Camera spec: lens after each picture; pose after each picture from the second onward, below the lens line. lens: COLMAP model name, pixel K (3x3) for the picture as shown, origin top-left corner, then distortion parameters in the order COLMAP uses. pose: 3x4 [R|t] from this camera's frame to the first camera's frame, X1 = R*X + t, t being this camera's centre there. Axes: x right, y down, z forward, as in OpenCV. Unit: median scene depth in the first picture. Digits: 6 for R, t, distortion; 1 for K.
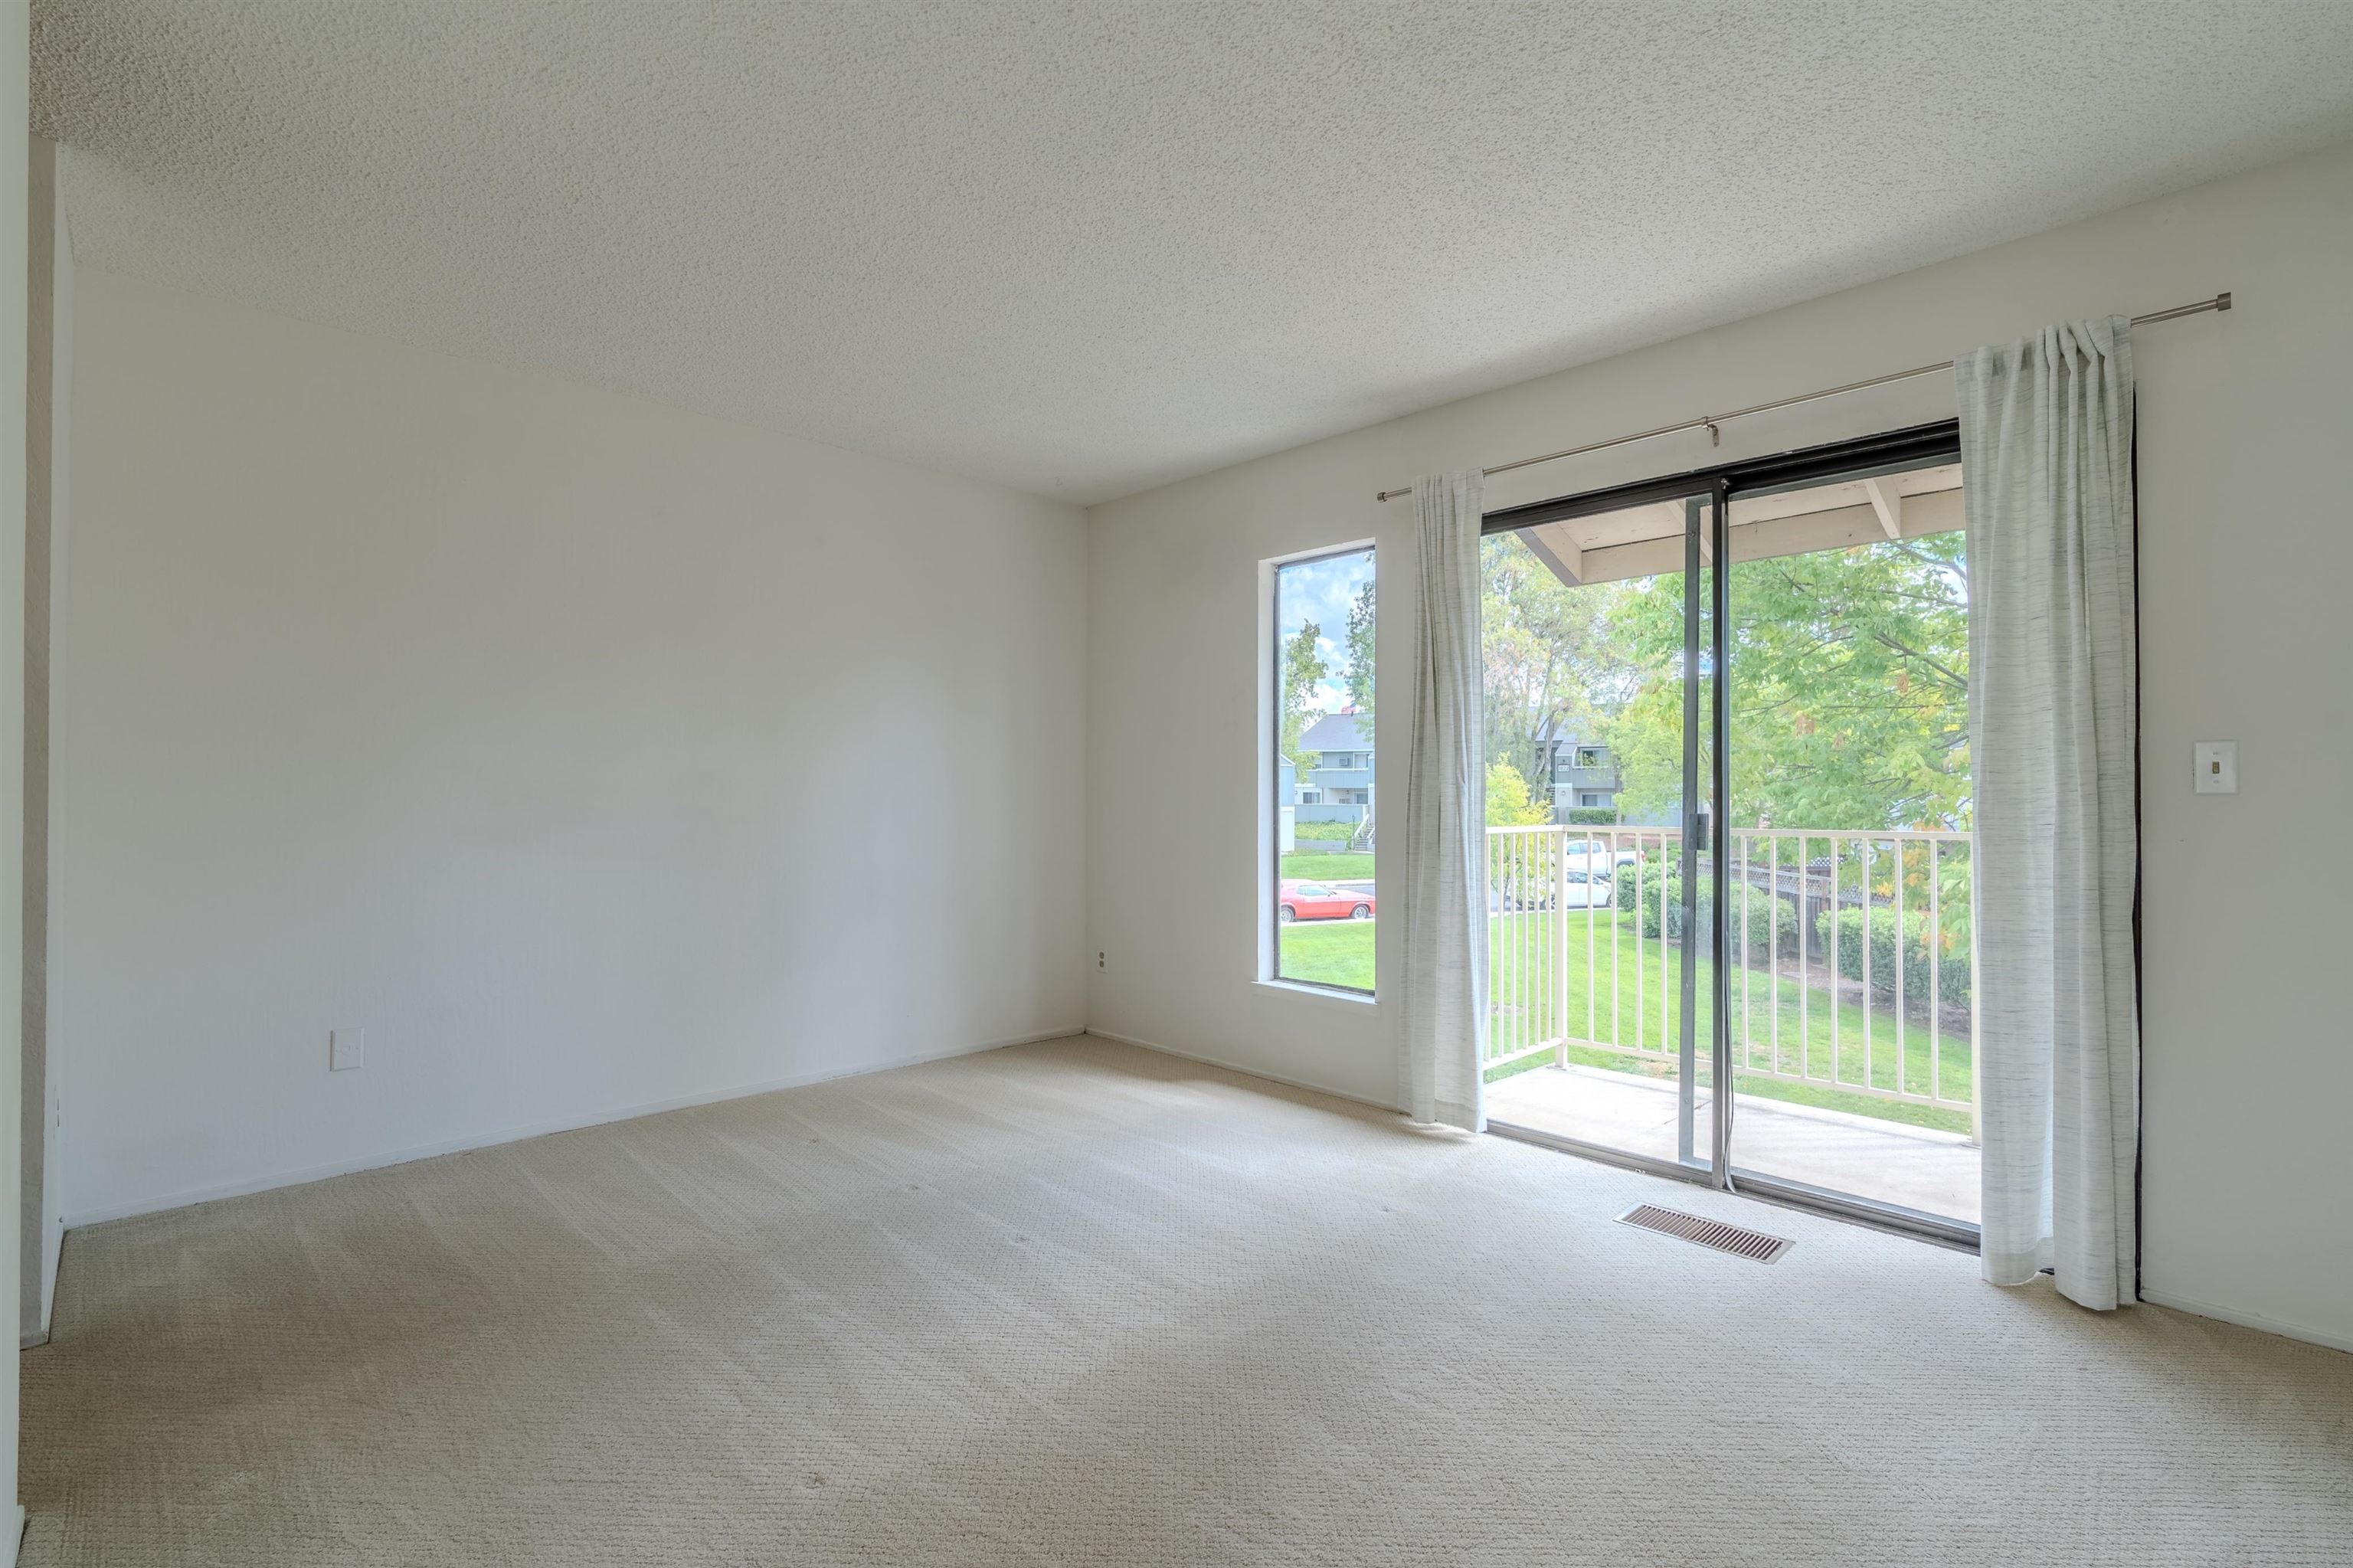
lens RADIAL K [[1070.3, 0, 1176.5], [0, 1070.3, 784.0], [0, 0, 1]] dist [-0.004780, -0.000012]
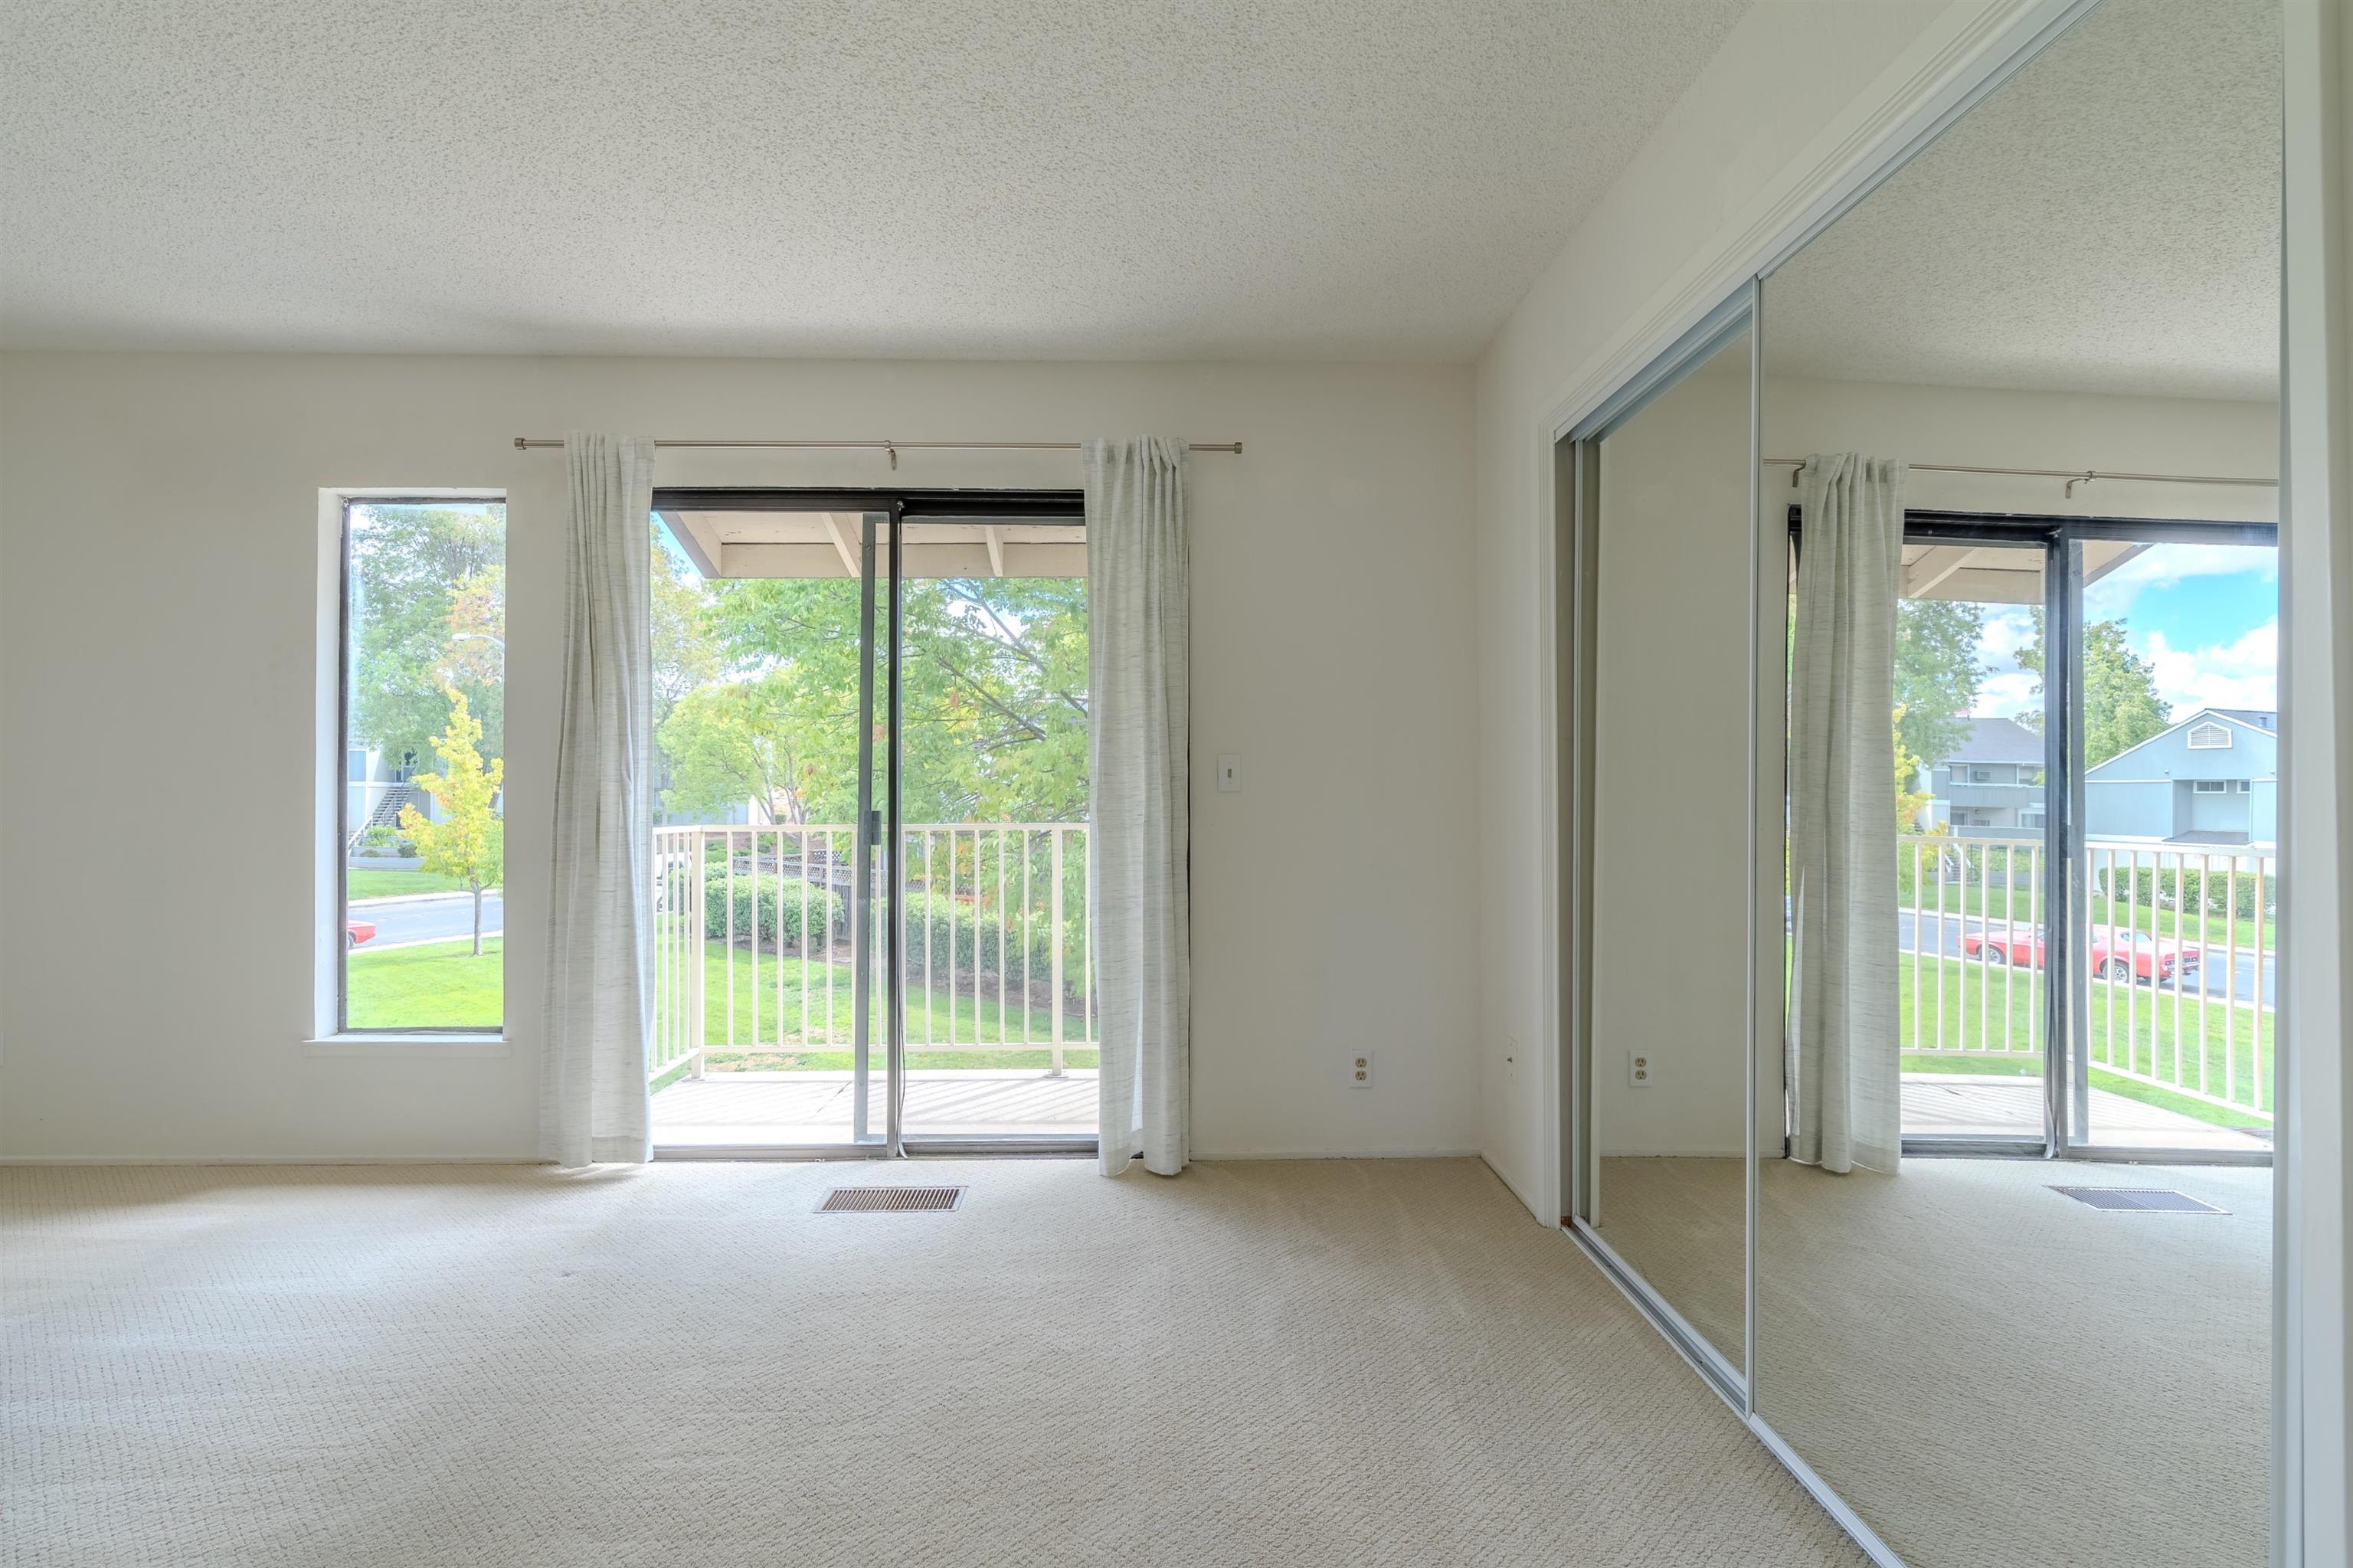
lens RADIAL K [[1085.7, 0, 1176.5], [0, 1085.7, 784.0], [0, 0, 1]] dist [-0.027715, 0.010504]
pose [[0.681080, 0.004686, 0.732194, -0.097315], [-0.004751, 0.999987, -0.001980, 0.001819], [-0.732193, -0.002130, 0.681093, 0.046931]]
